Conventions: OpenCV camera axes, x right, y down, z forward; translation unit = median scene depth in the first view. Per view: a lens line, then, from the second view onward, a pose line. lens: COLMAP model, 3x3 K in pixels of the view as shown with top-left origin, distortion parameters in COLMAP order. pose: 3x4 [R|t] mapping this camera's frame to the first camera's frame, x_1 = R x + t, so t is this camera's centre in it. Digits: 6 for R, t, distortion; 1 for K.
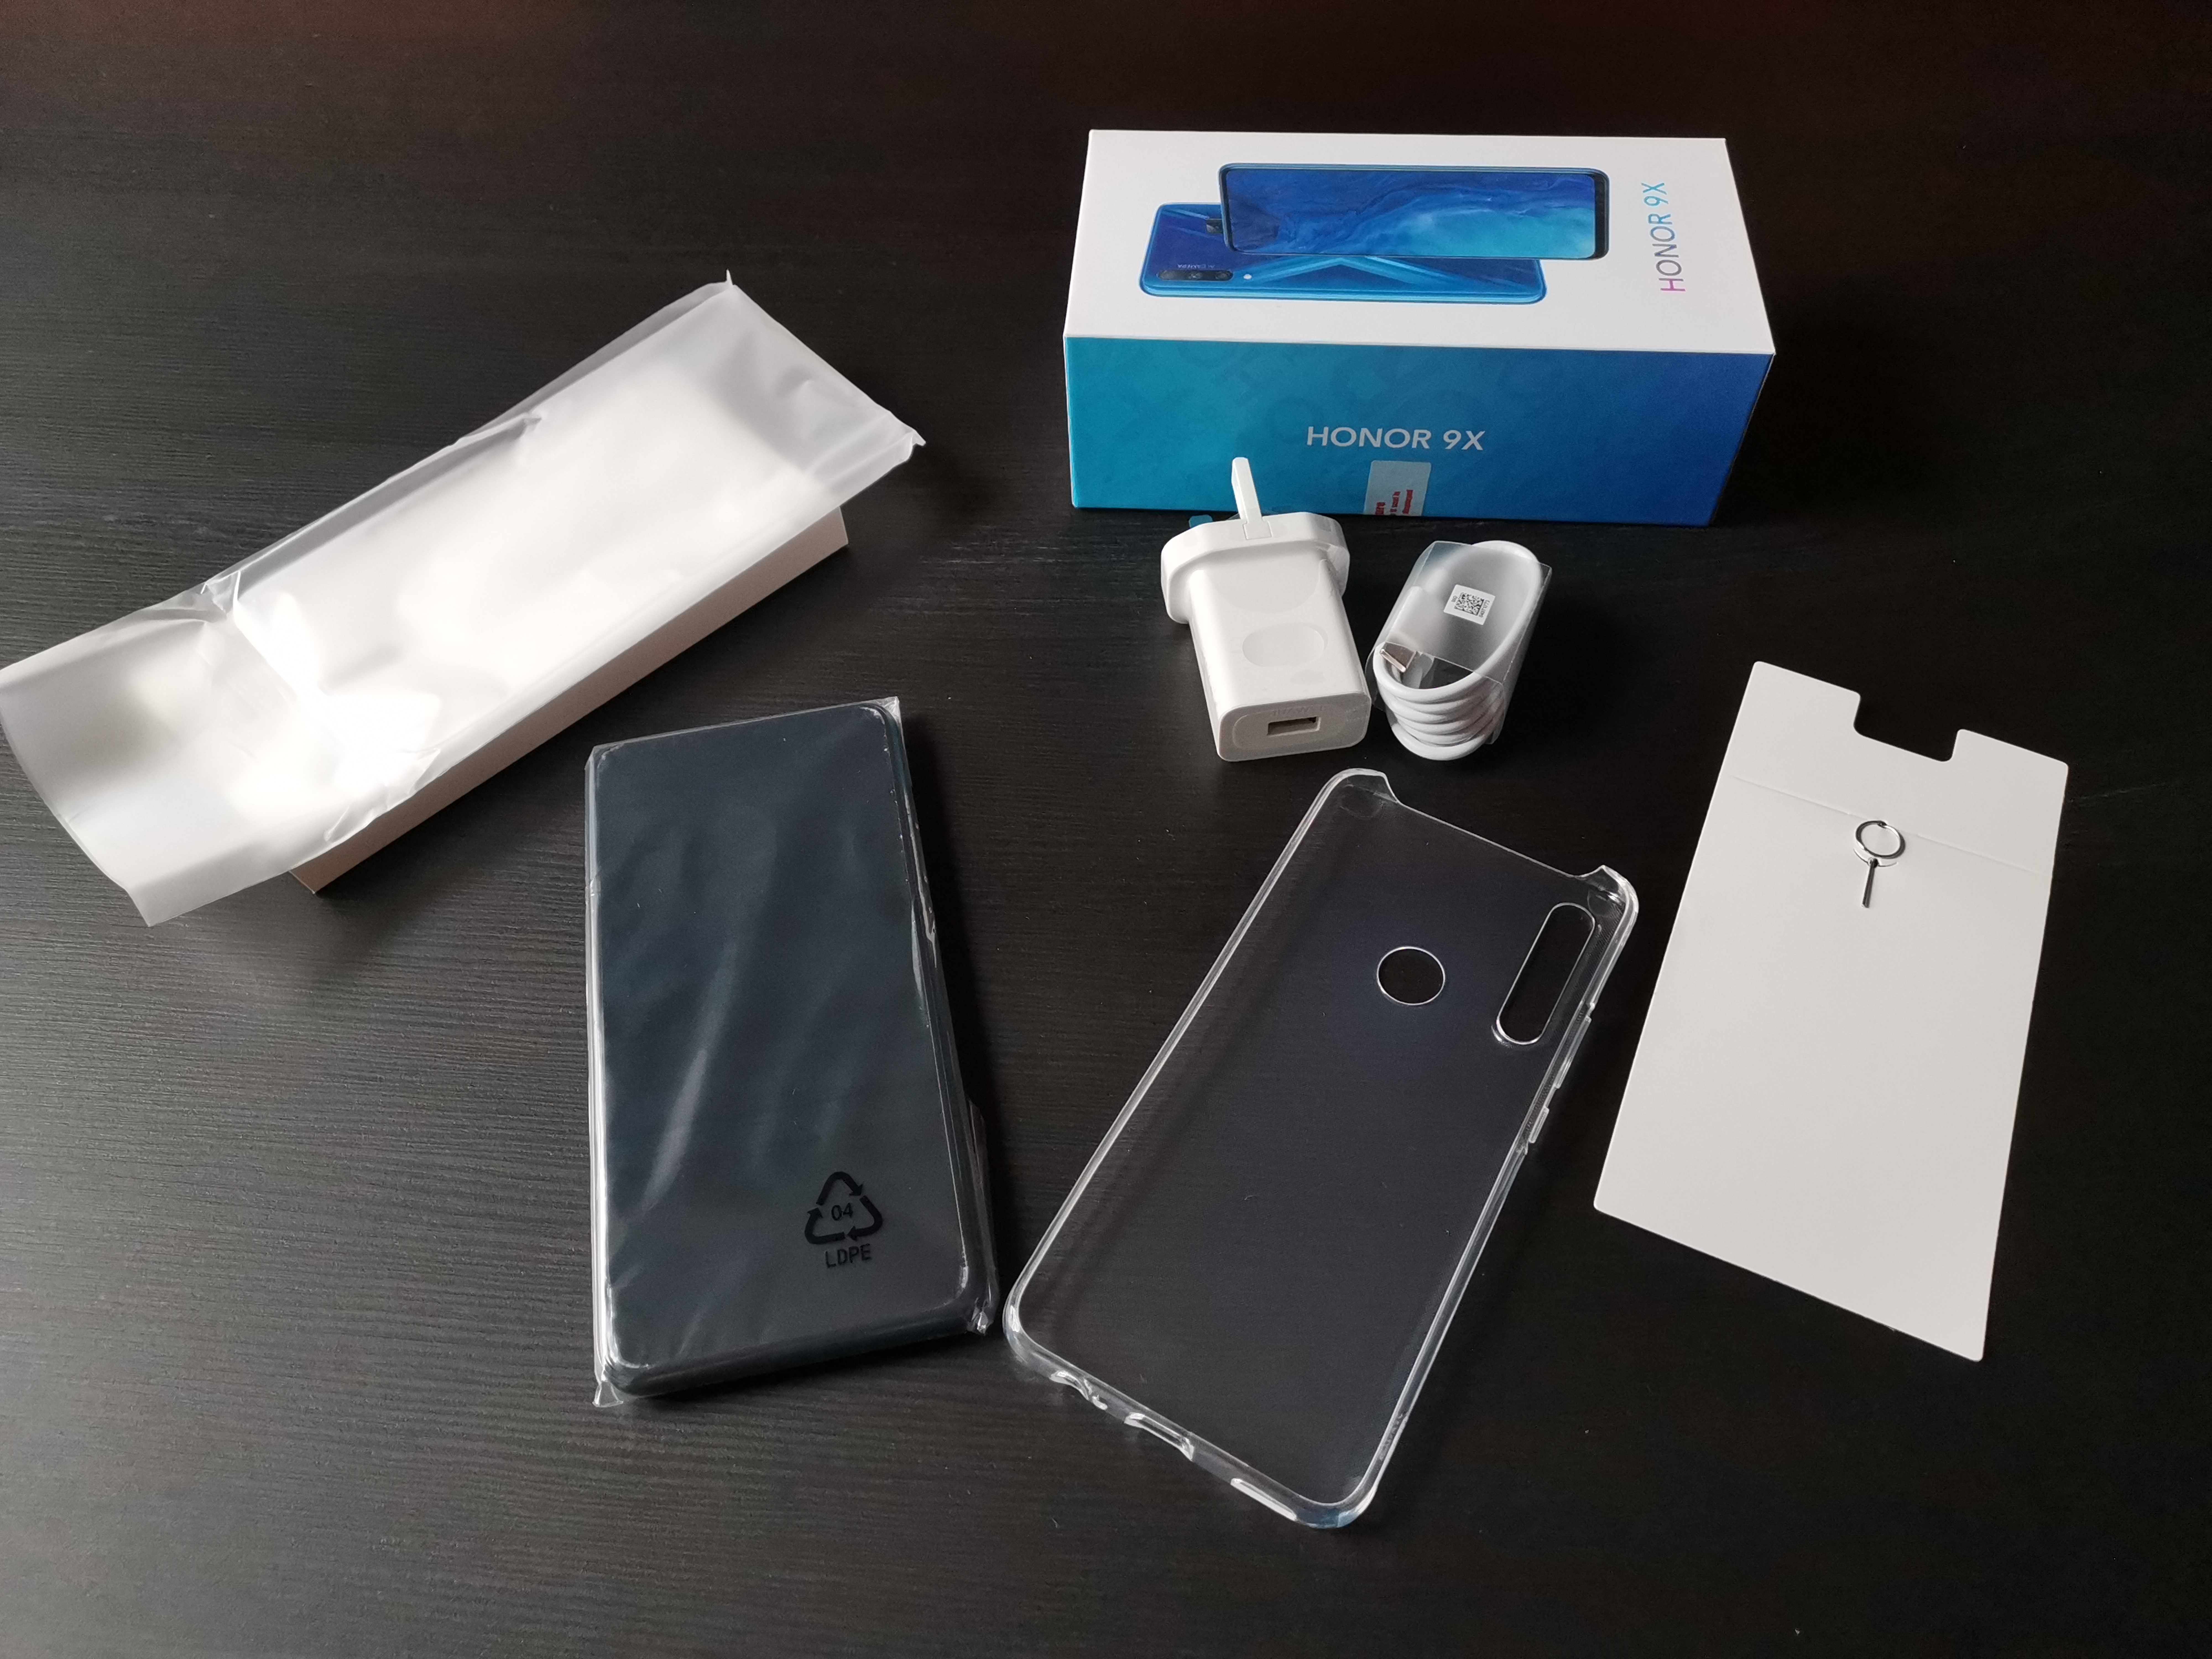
lens RADIAL K [[1615.6, 0, 1106.0], [0, 1615.6, 829.5], [0, 0, 1]] dist [0.041942, -0.091070]
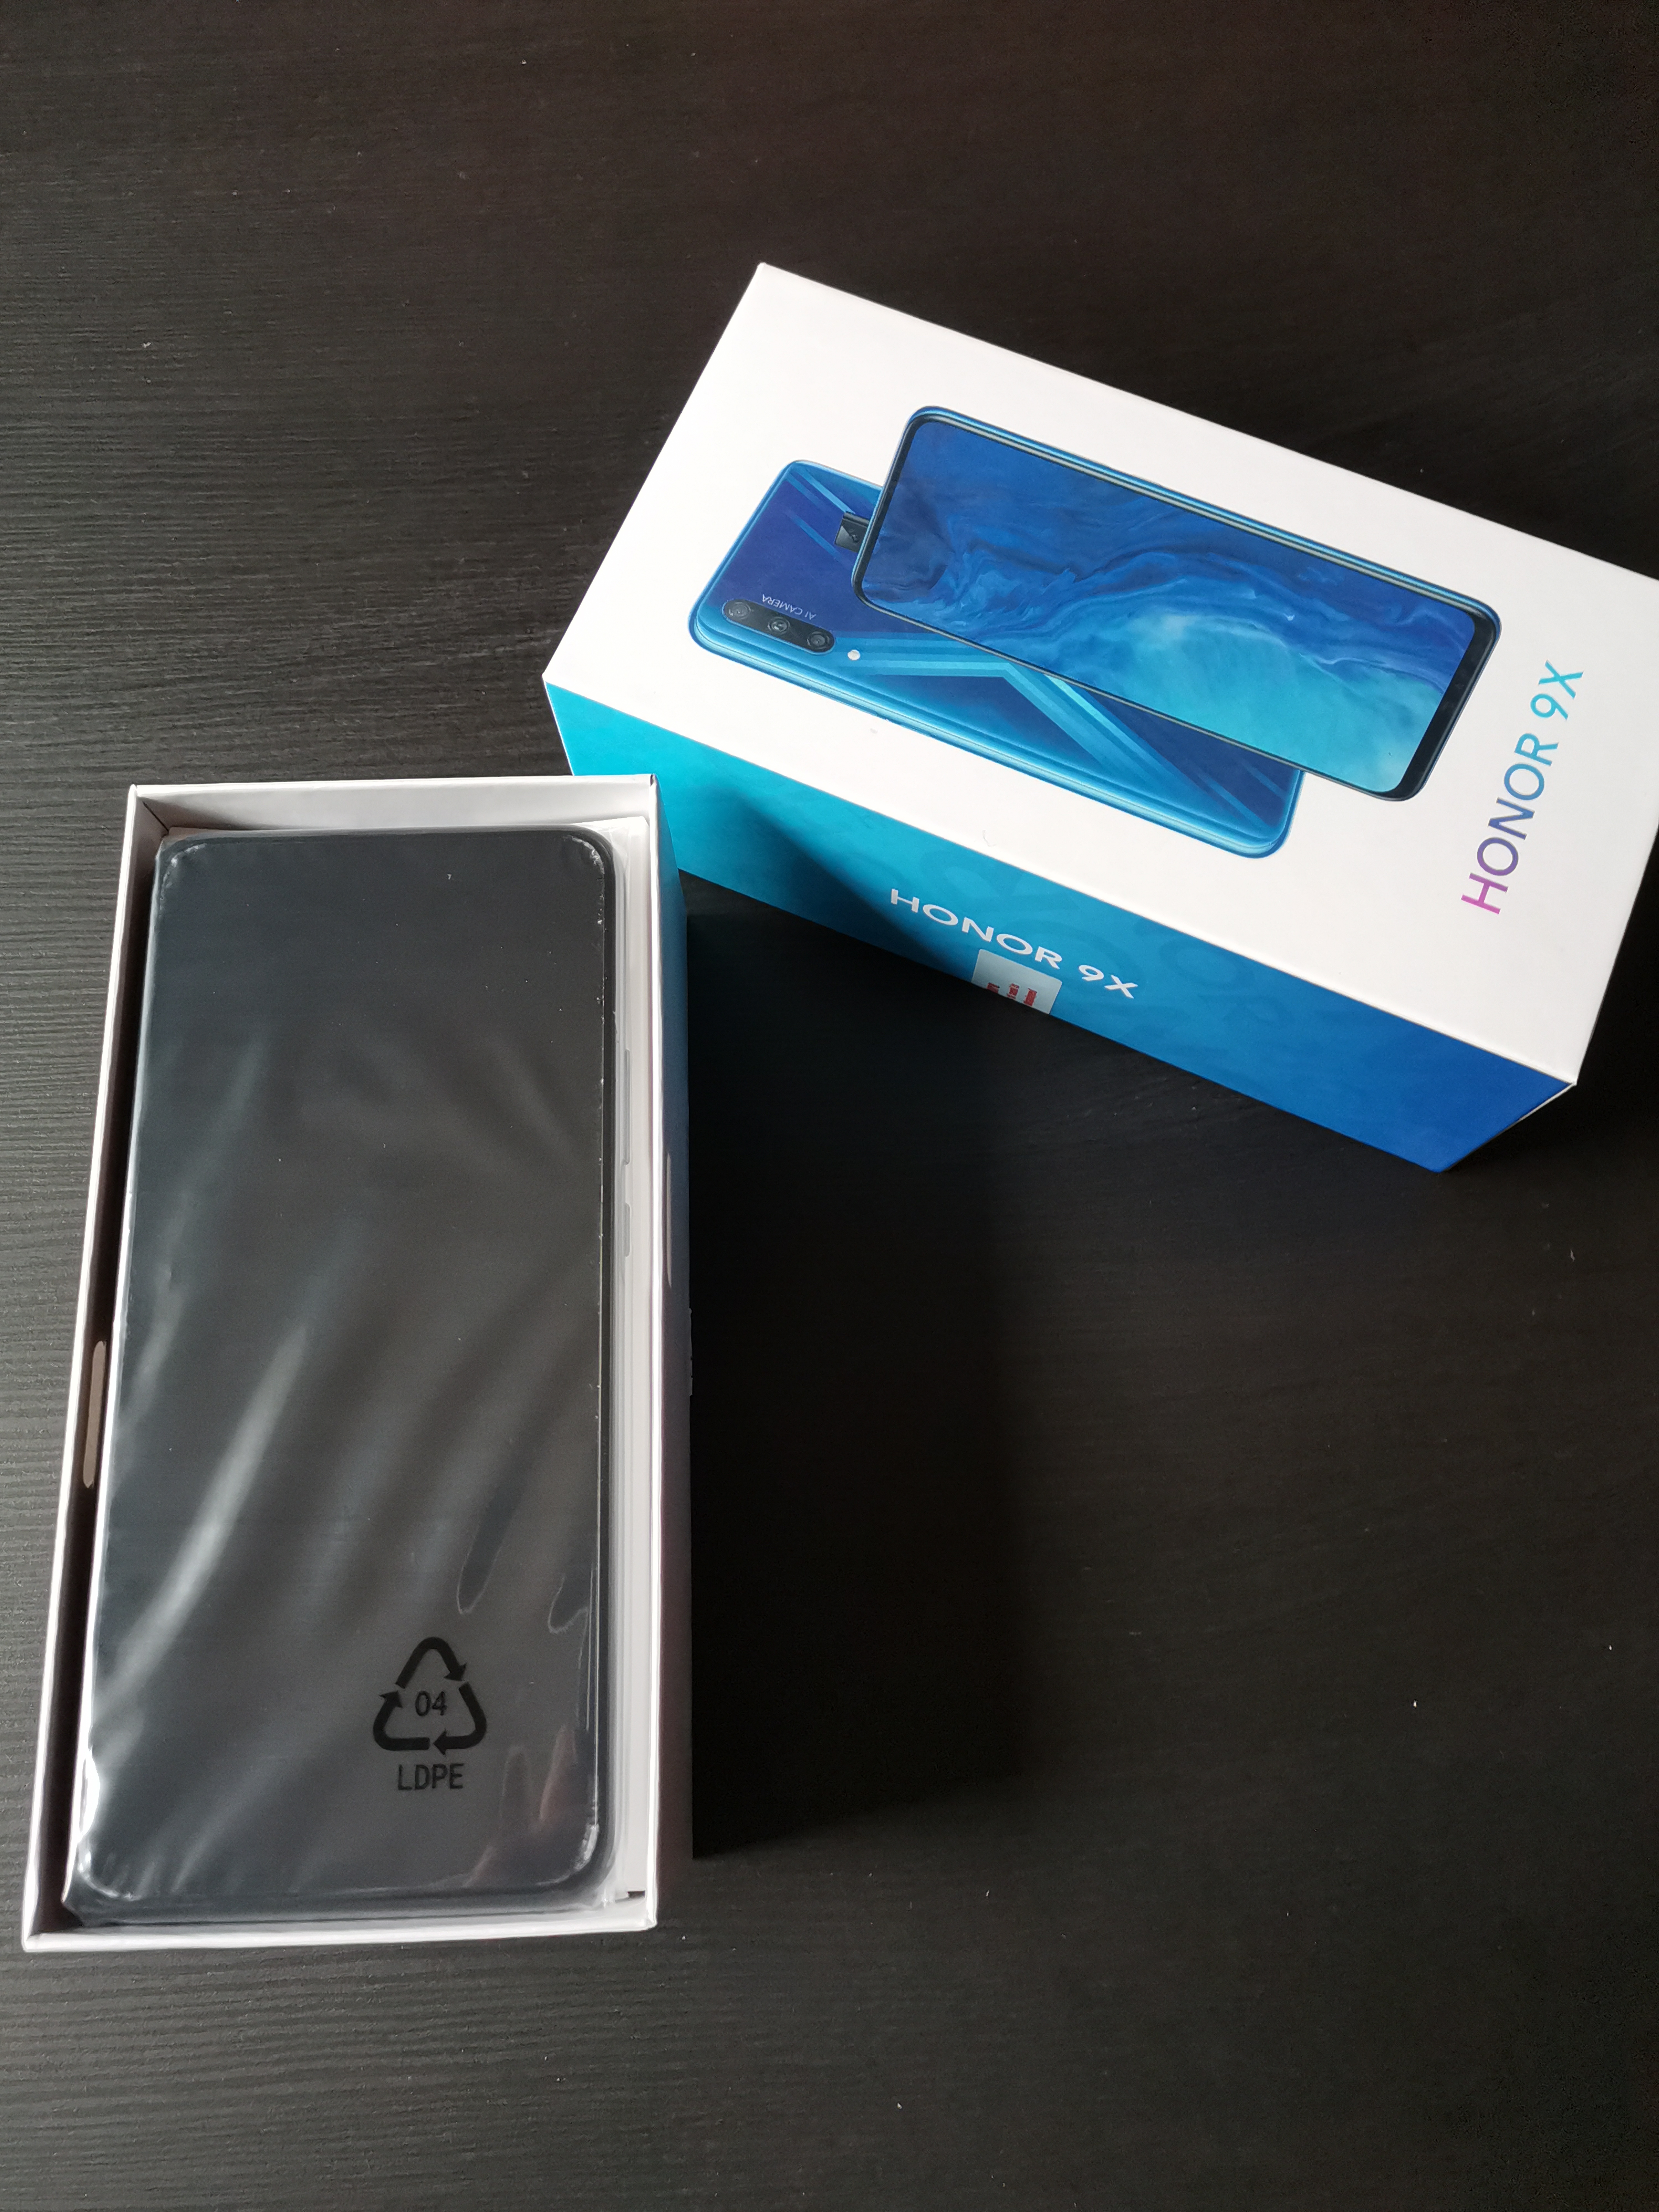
lens RADIAL K [[1615.6, 0, 829.5], [0, 1615.6, 1106.0], [0, 0, 1]] dist [0.041942, -0.091070]
pose [[0.944073, 0.323353, -0.064572, 0.173208], [-0.284854, 0.898413, 0.334233, -0.383870], [0.166087, -0.297147, 0.940276, 0.342200]]
